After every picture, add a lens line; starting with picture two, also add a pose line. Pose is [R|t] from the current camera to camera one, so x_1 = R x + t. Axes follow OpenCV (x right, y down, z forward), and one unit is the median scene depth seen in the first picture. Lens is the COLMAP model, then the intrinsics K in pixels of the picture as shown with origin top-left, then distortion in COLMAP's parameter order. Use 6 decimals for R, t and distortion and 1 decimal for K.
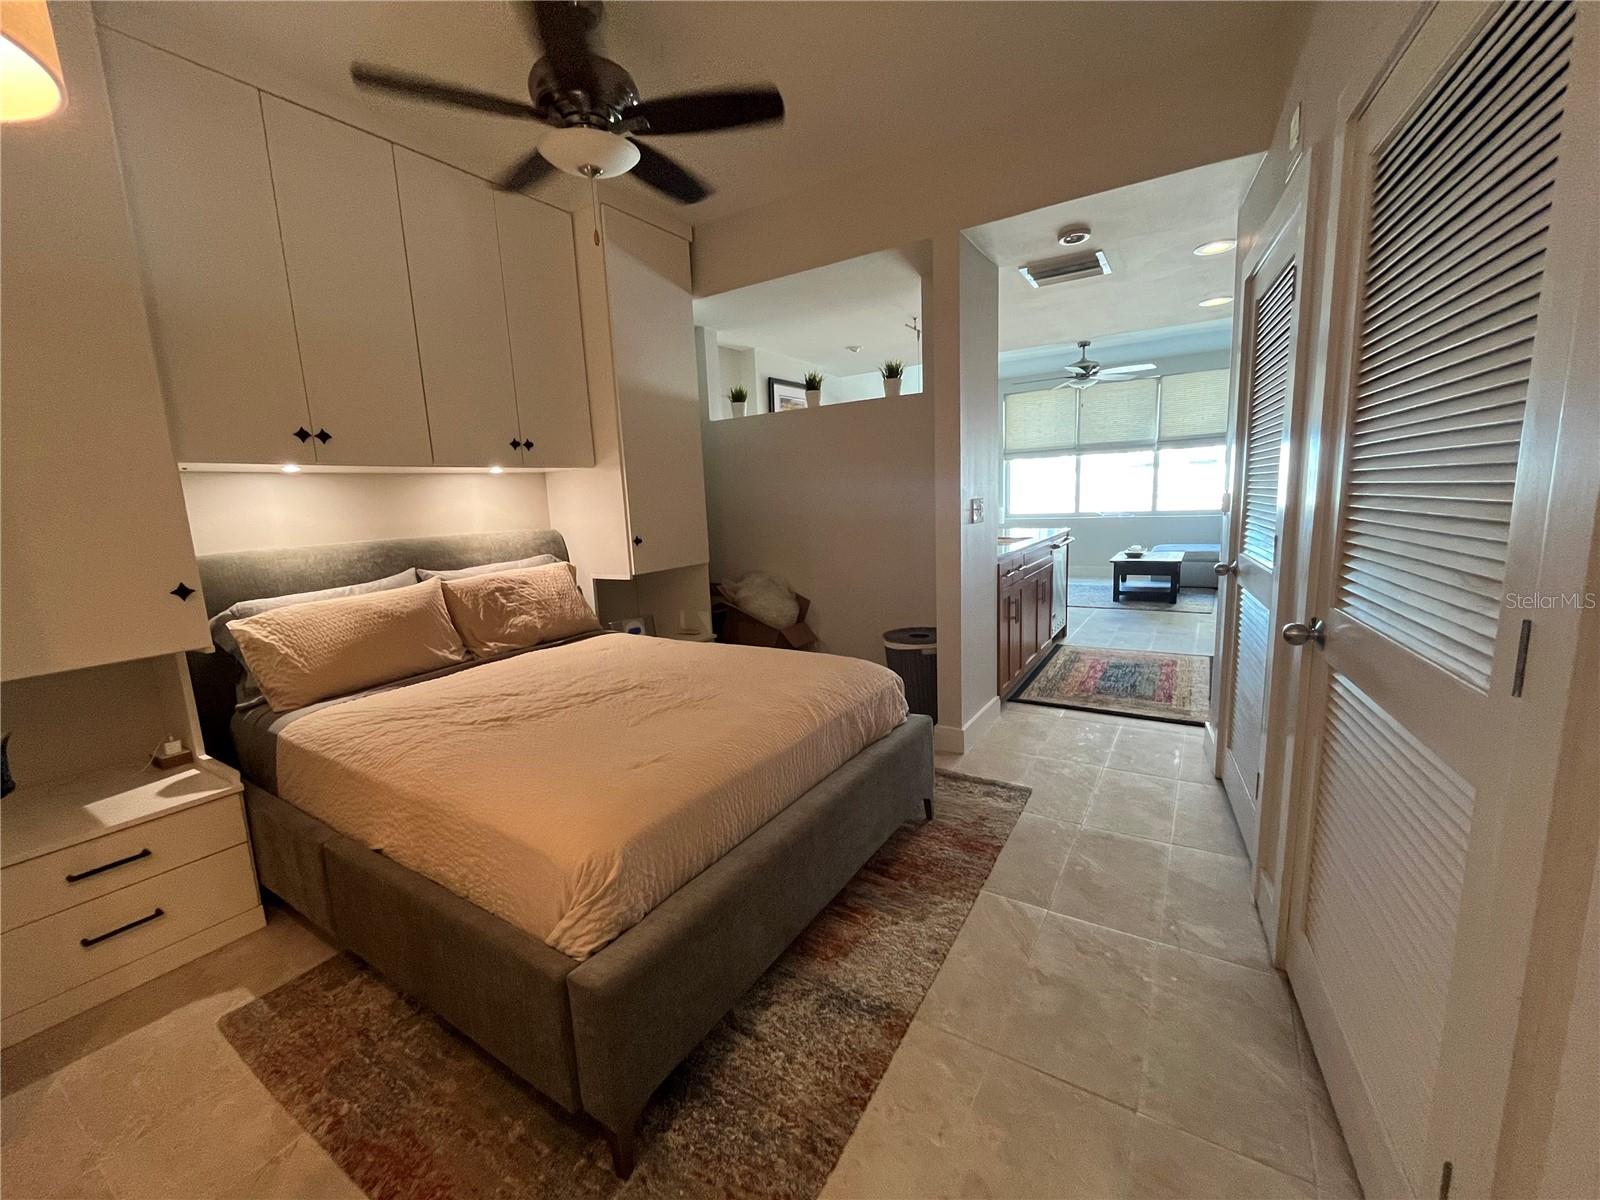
lens RADIAL K [[651.0, 0, 795.8], [0, 651.0, 601.6], [0, 0, 1]] dist [-0.002292, 0.000309]
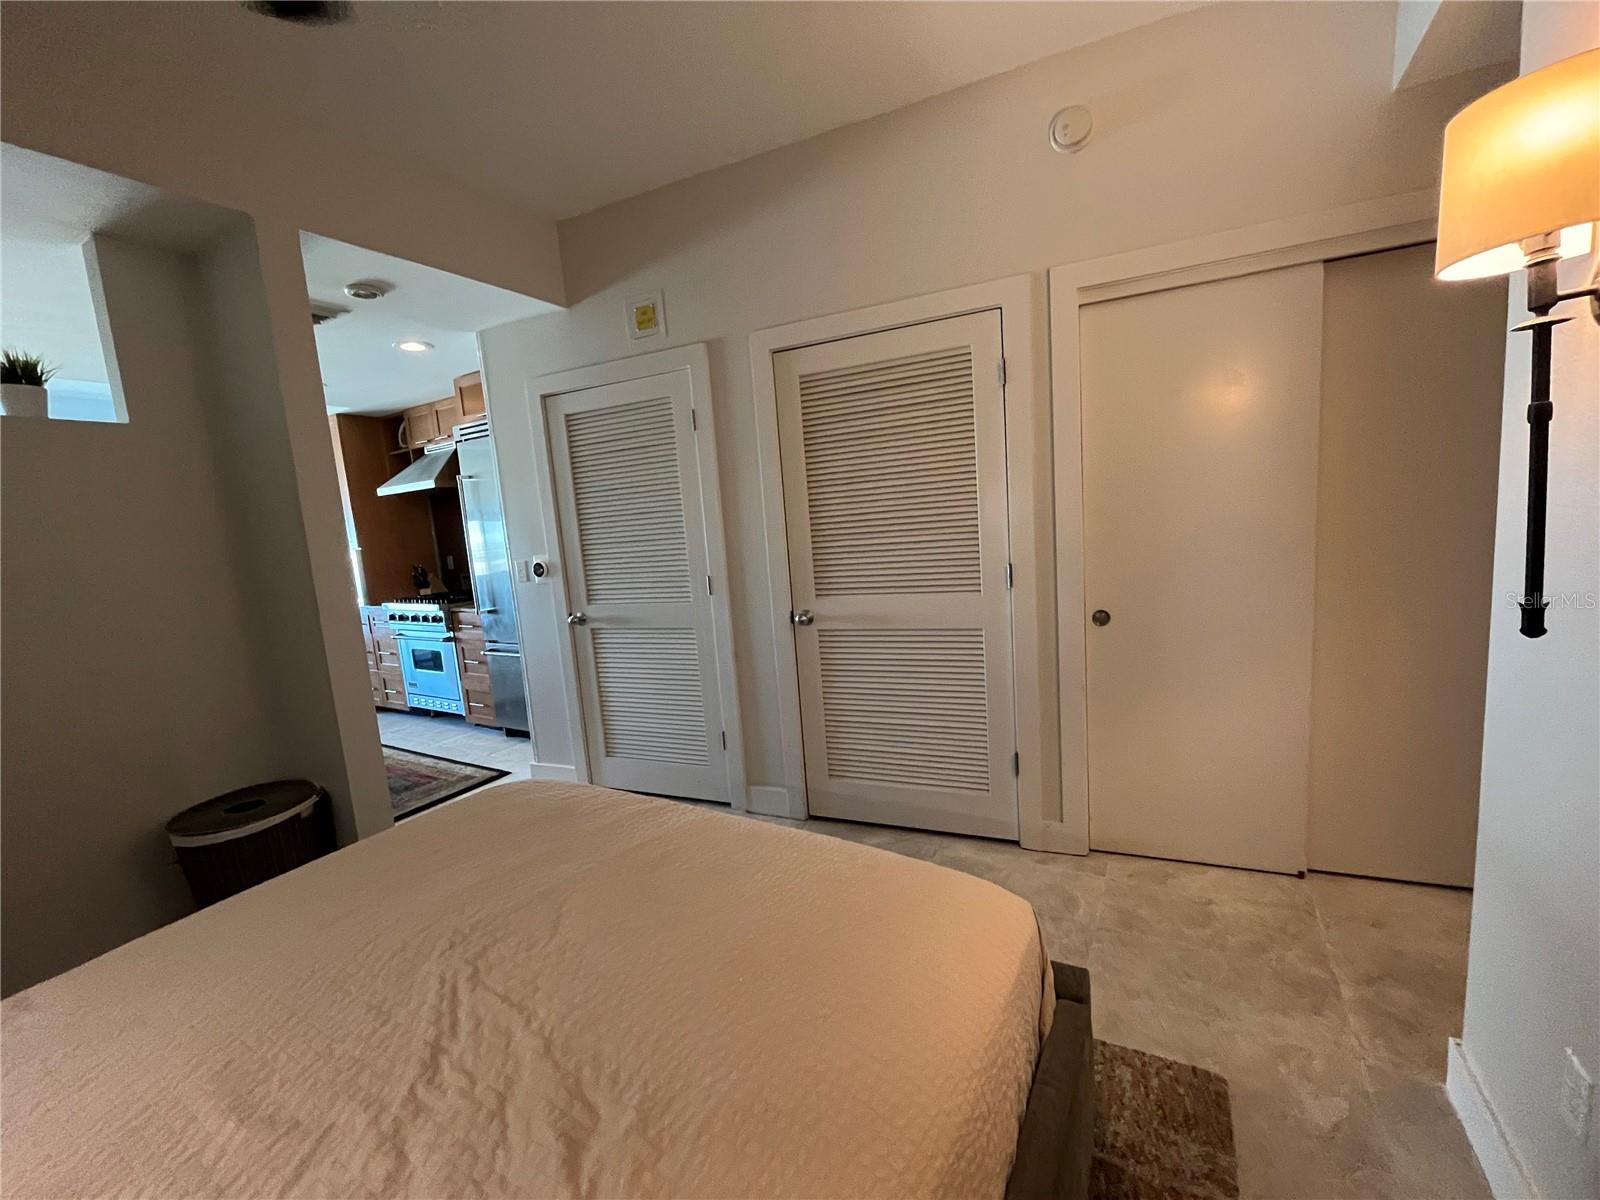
lens RADIAL K [[651.0, 0, 800.7], [0, 651.0, 604.9], [0, 0, 1]] dist [-0.002292, 0.000309]
pose [[-0.032656, -0.080588, 0.996212, -0.528841], [0.238259, 0.967381, 0.086066, -0.072375], [-0.970652, 0.240167, -0.012390, 0.531283]]
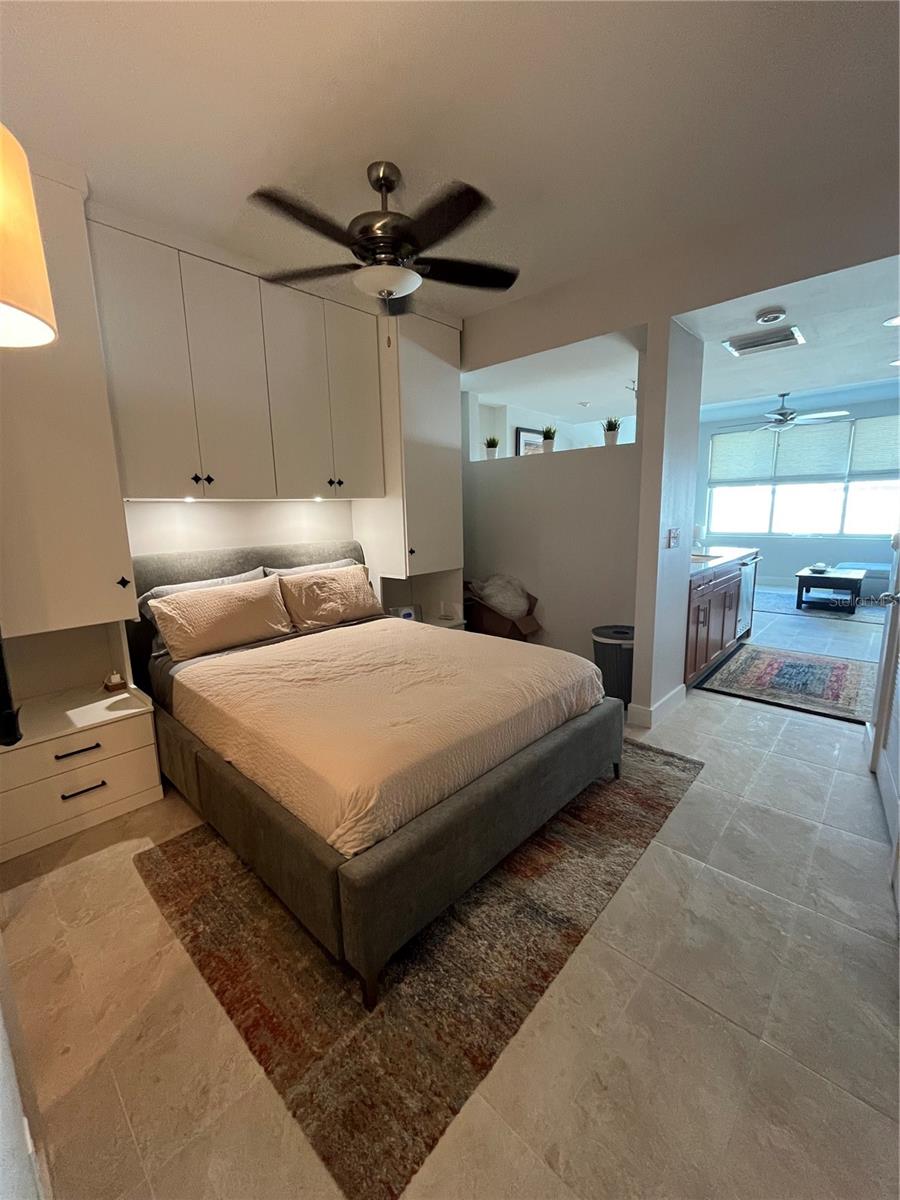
lens RADIAL K [[488.2, 0, 447.2], [0, 488.2, 596.2], [0, 0, 1]] dist [-0.002292, 0.000309]
pose [[0.982939, 0.052908, -0.176158, 0.021677], [-0.049404, 0.998485, 0.024217, -0.031806], [0.177172, -0.015101, 0.984064, -0.012809]]
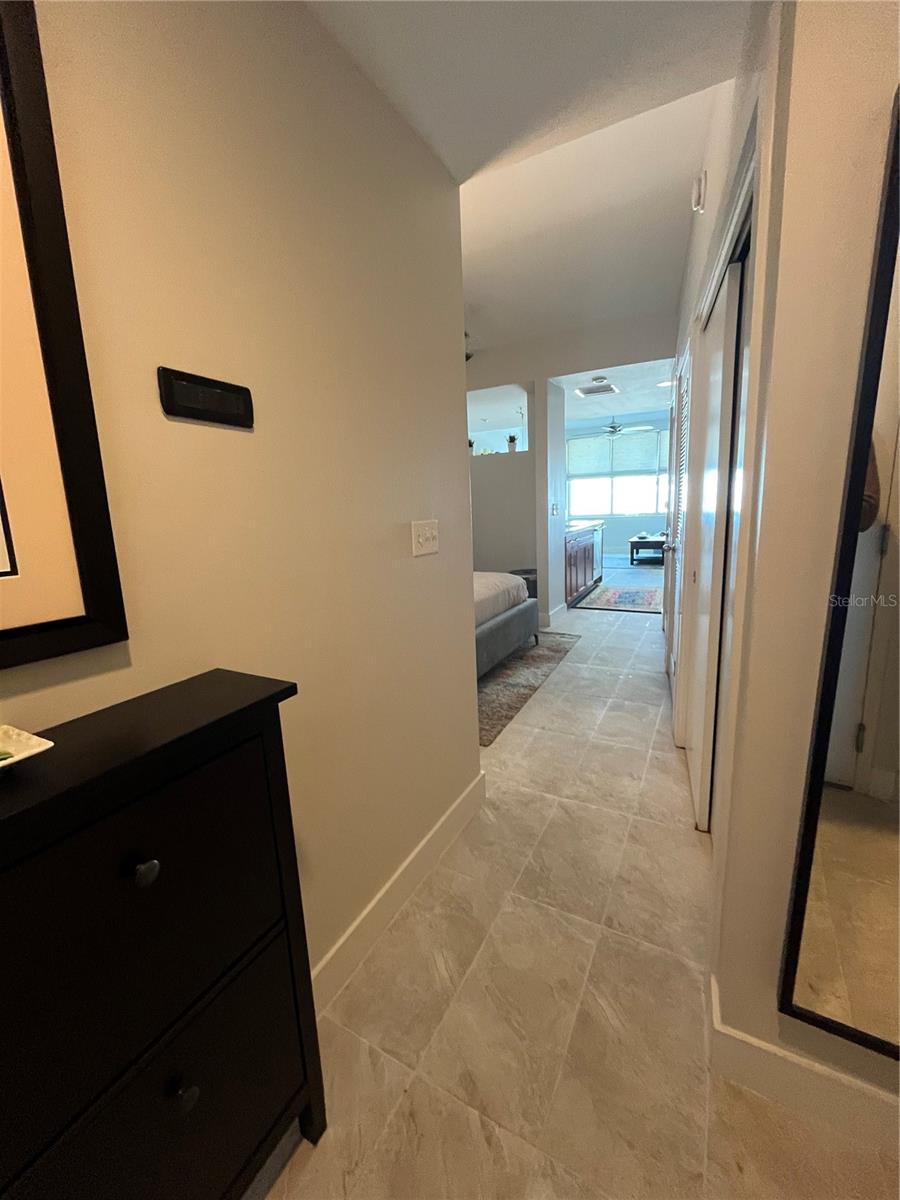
lens RADIAL K [[488.2, 0, 441.3], [0, 488.2, 594.6], [0, 0, 1]] dist [-0.002292, 0.000309]
pose [[0.998220, -0.012679, 0.058283, -0.199217], [0.011402, 0.999689, 0.022186, 0.103587], [-0.058547, -0.021482, 0.998054, -0.598995]]
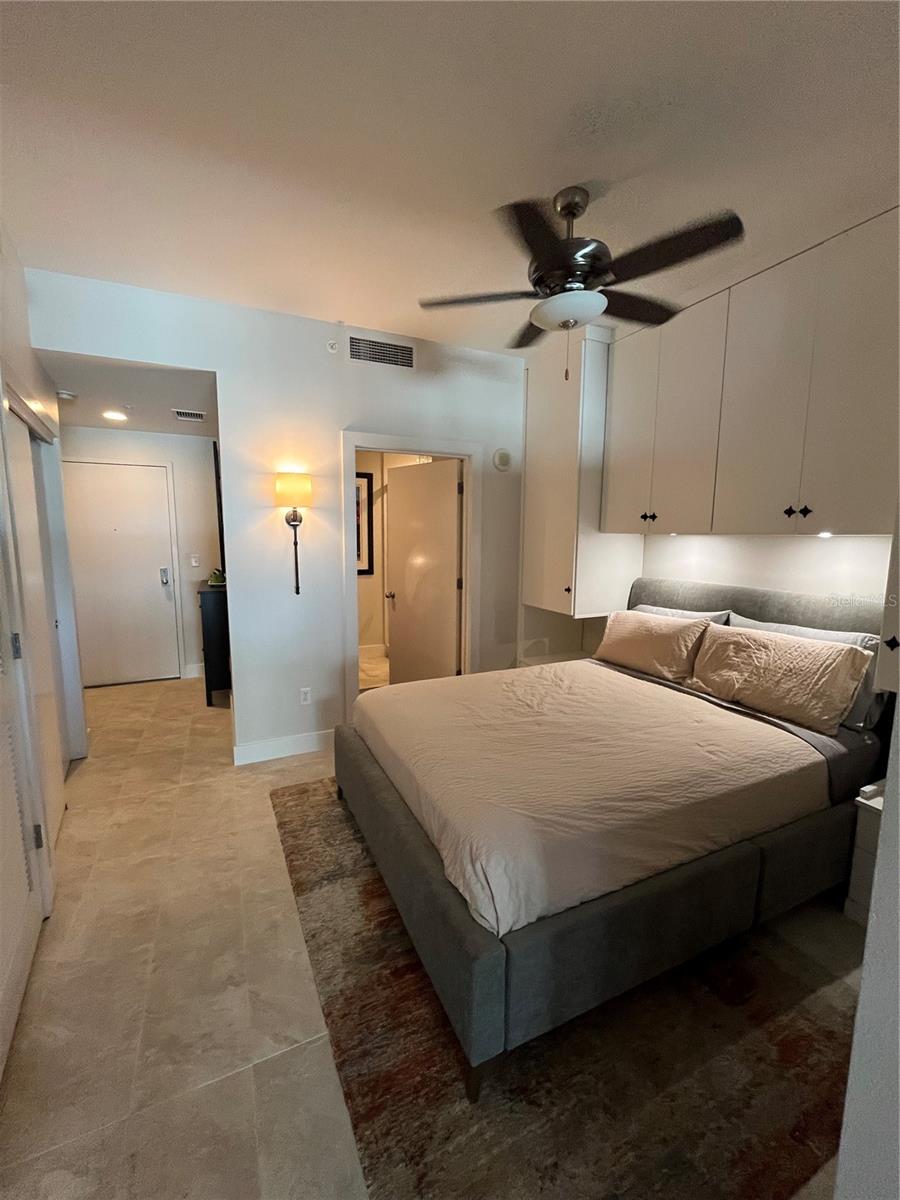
lens RADIAL K [[488.2, 0, 447.1], [0, 488.2, 594.5], [0, 0, 1]] dist [-0.002292, 0.000309]
pose [[-0.537642, 0.147775, -0.830123, 0.493164], [-0.115640, 0.962296, 0.246200, -0.247997], [0.835205, 0.228363, -0.500282, 0.983055]]
